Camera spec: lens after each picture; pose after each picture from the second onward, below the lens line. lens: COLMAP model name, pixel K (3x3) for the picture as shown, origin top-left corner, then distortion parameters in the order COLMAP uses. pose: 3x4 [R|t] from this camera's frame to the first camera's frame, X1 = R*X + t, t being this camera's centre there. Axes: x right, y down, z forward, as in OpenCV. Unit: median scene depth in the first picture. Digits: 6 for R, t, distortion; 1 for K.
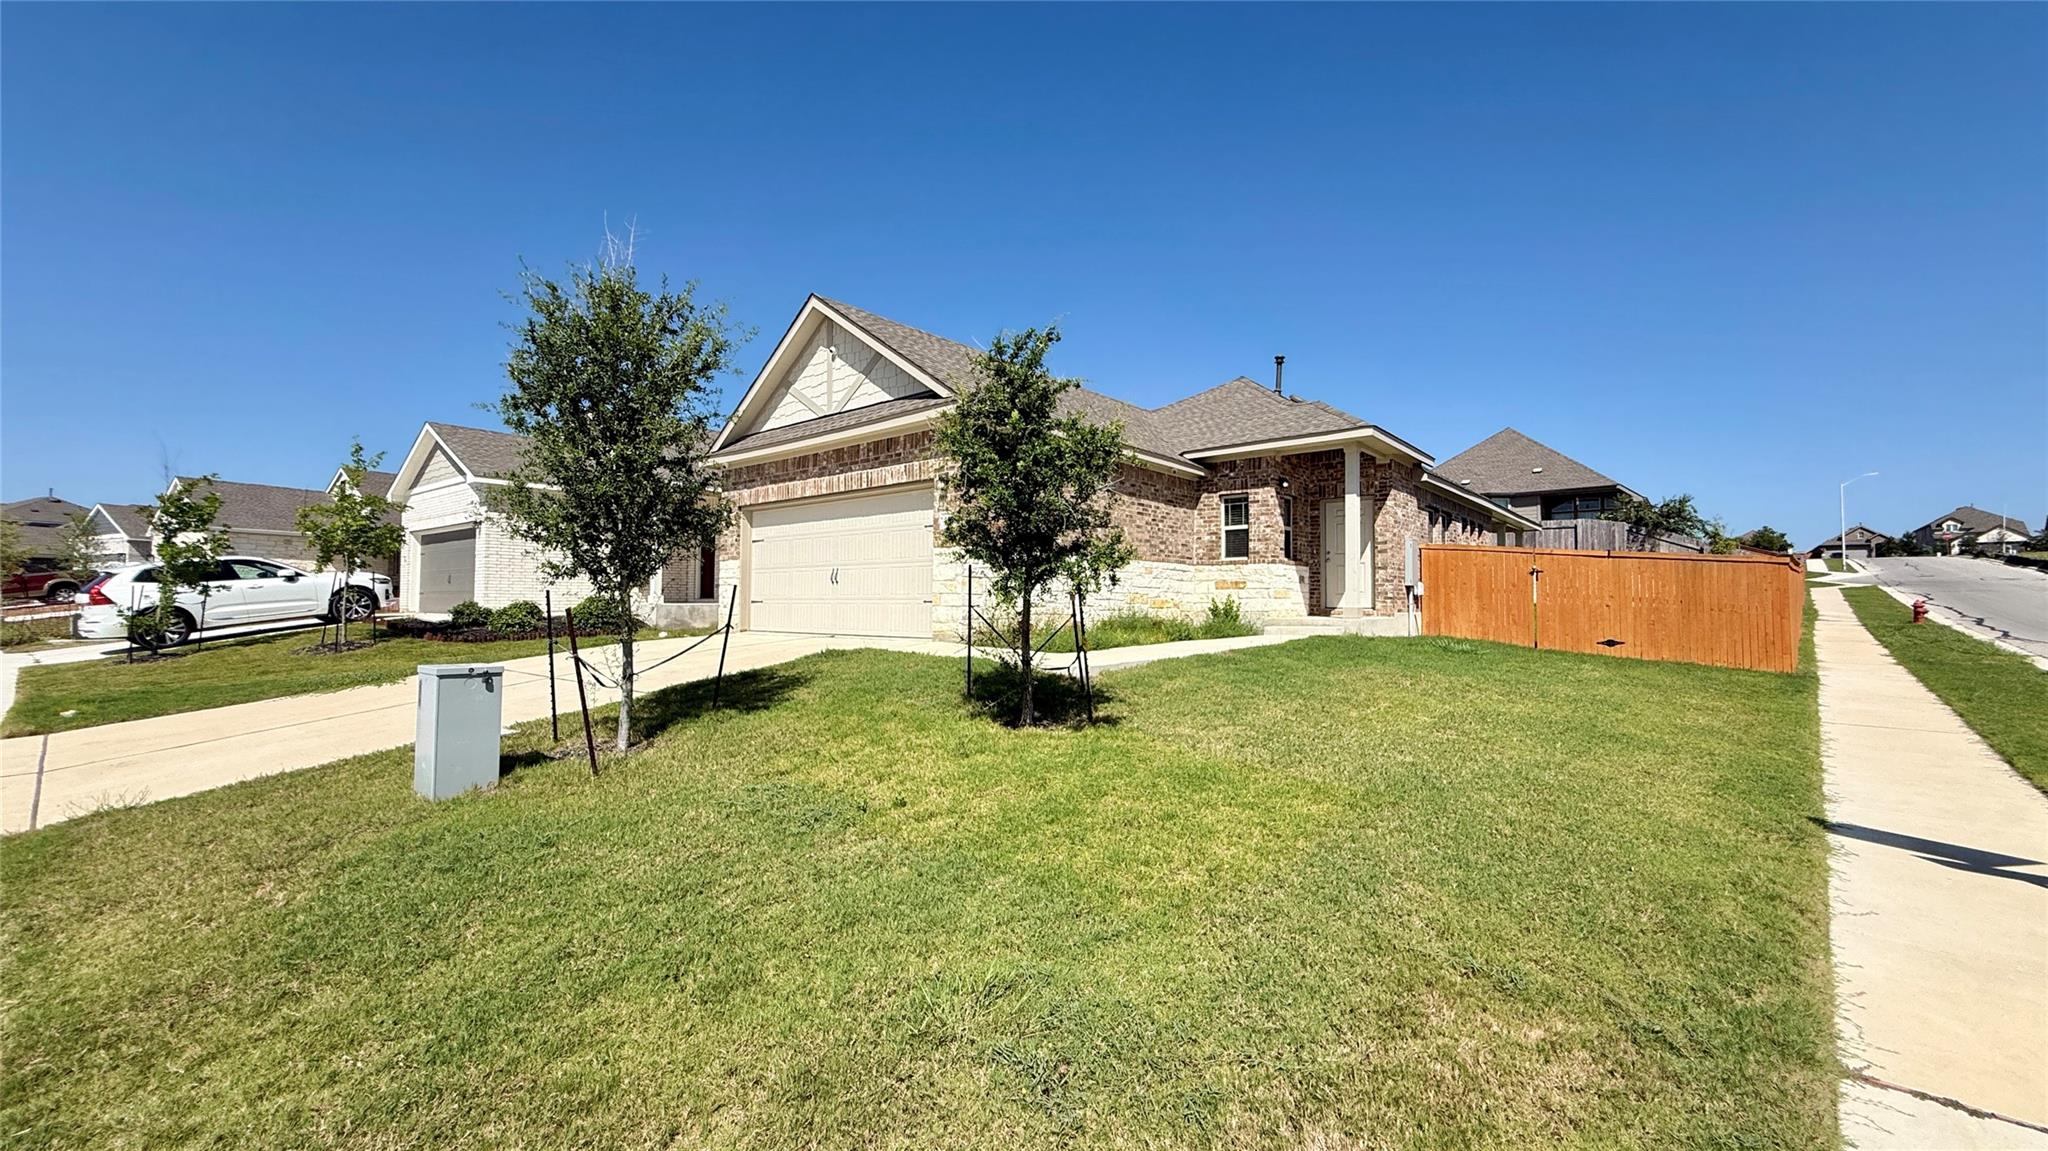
lens RADIAL K [[820.6, 0, 1017.1], [0, 820.6, 576.8], [0, 0, 1]] dist [-0.001507, 0.000512]
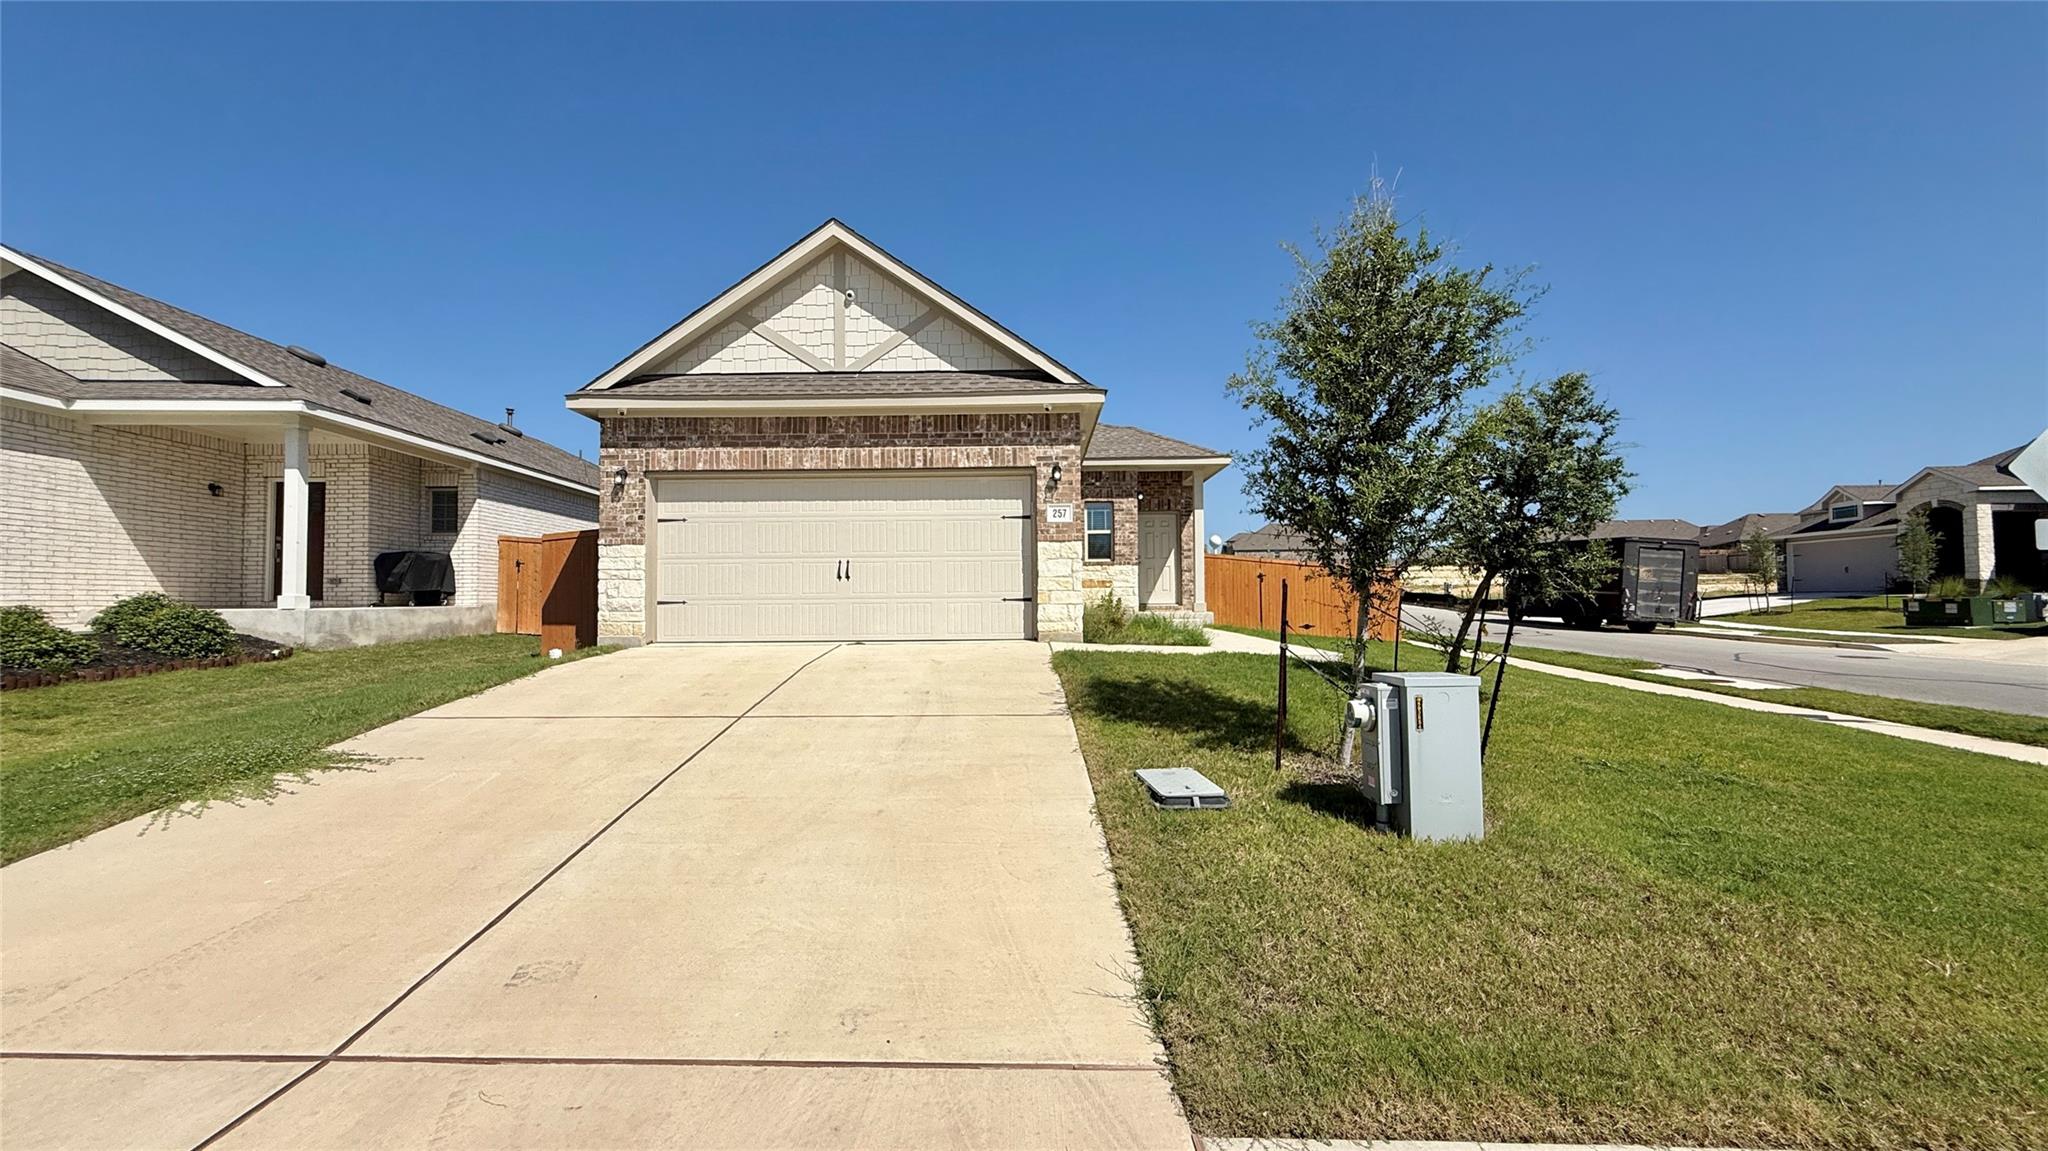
lens RADIAL K [[820.6, 0, 1019.7], [0, 820.6, 577.3], [0, 0, 1]] dist [-0.001507, 0.000512]
pose [[0.763654, 0.011364, 0.645526, -0.606227], [-0.011570, 0.999925, -0.003916, 0.007471], [-0.645523, -0.004478, 0.763728, 0.257691]]
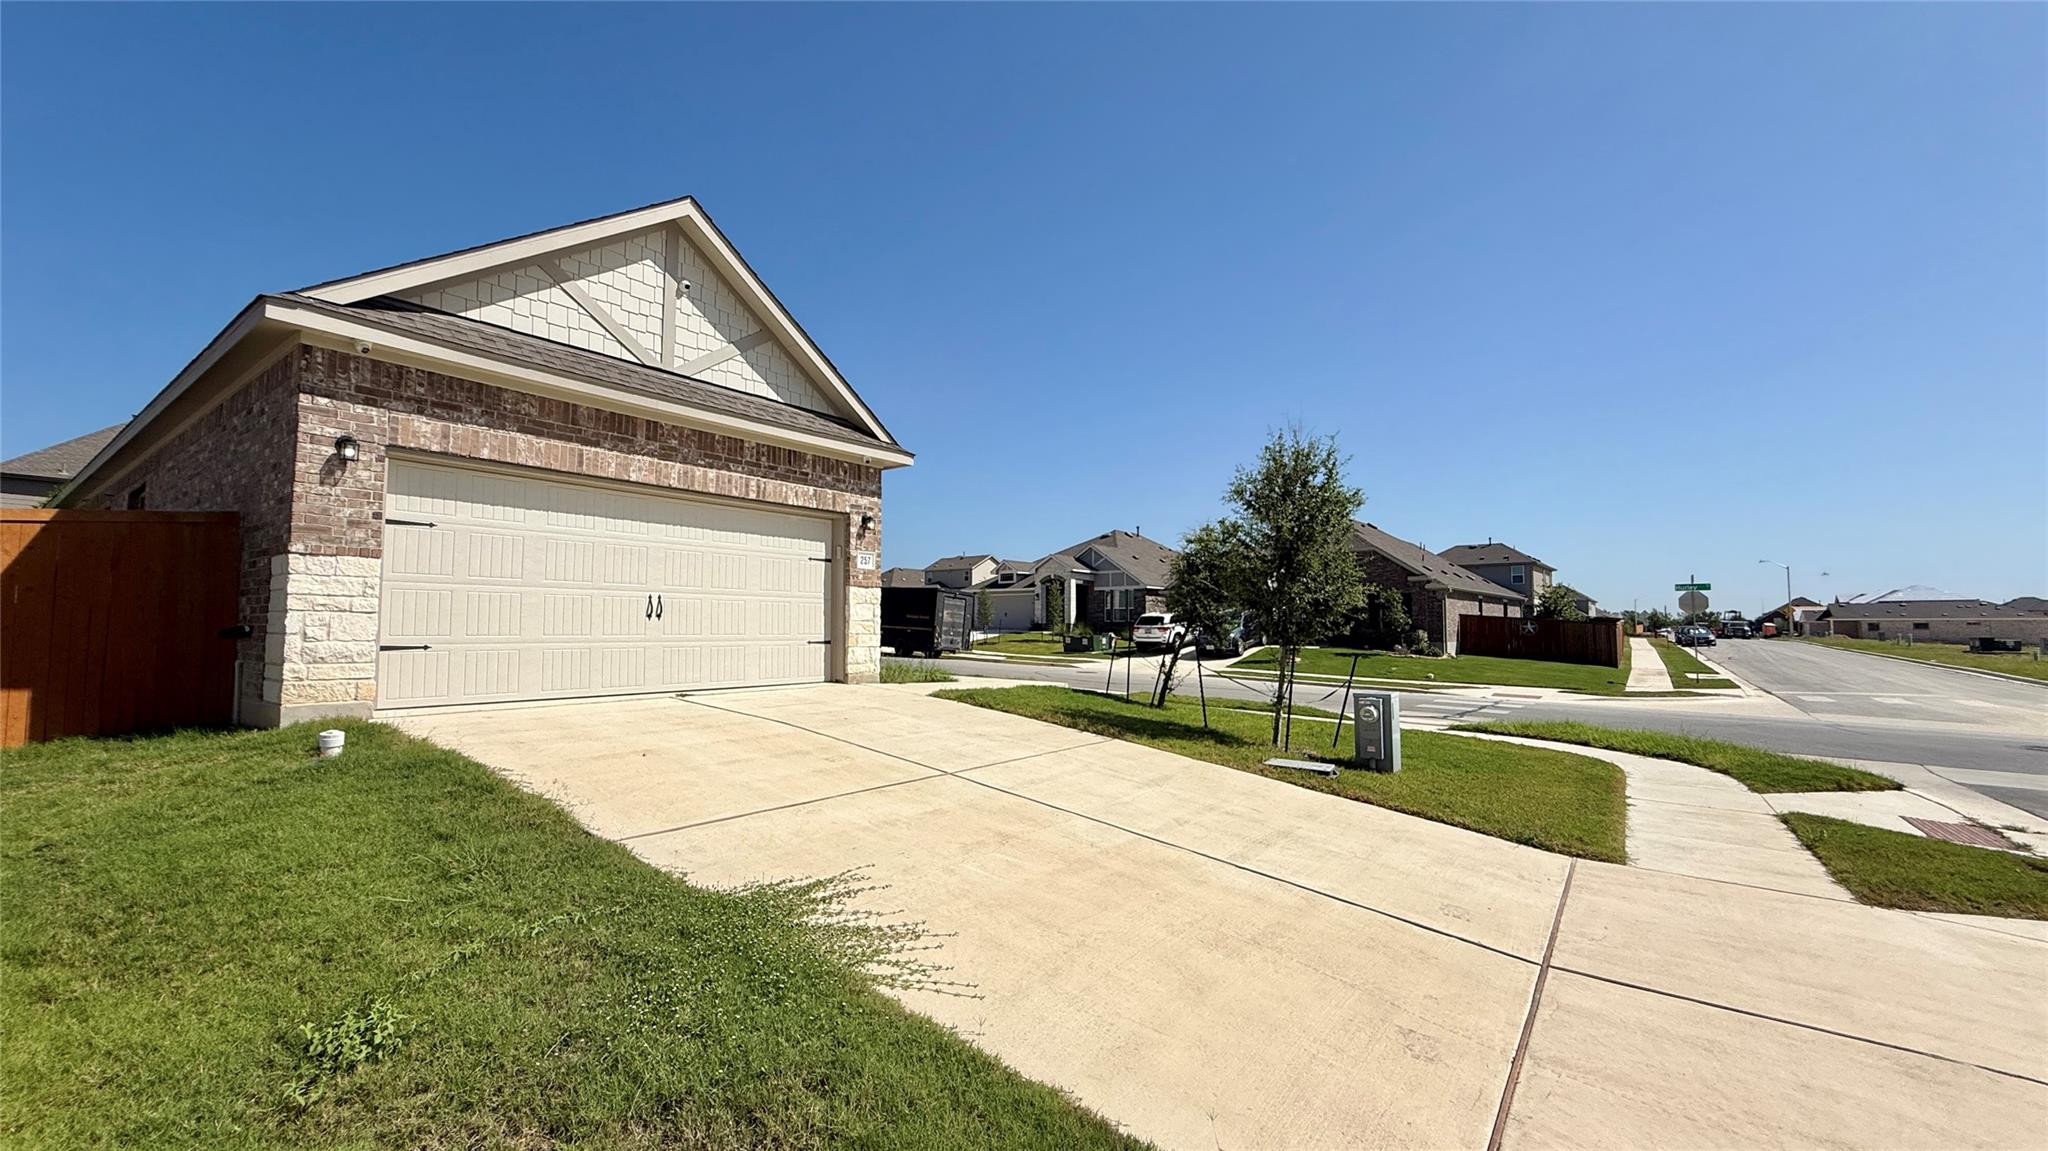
lens RADIAL K [[820.6, 0, 1016.3], [0, 820.6, 575.7], [0, 0, 1]] dist [-0.001507, 0.000512]
pose [[-0.065202, 0.060113, 0.996060, -0.904239], [-0.041067, 0.997177, -0.062869, 0.003702], [-0.997027, -0.045004, -0.062549, 0.733554]]
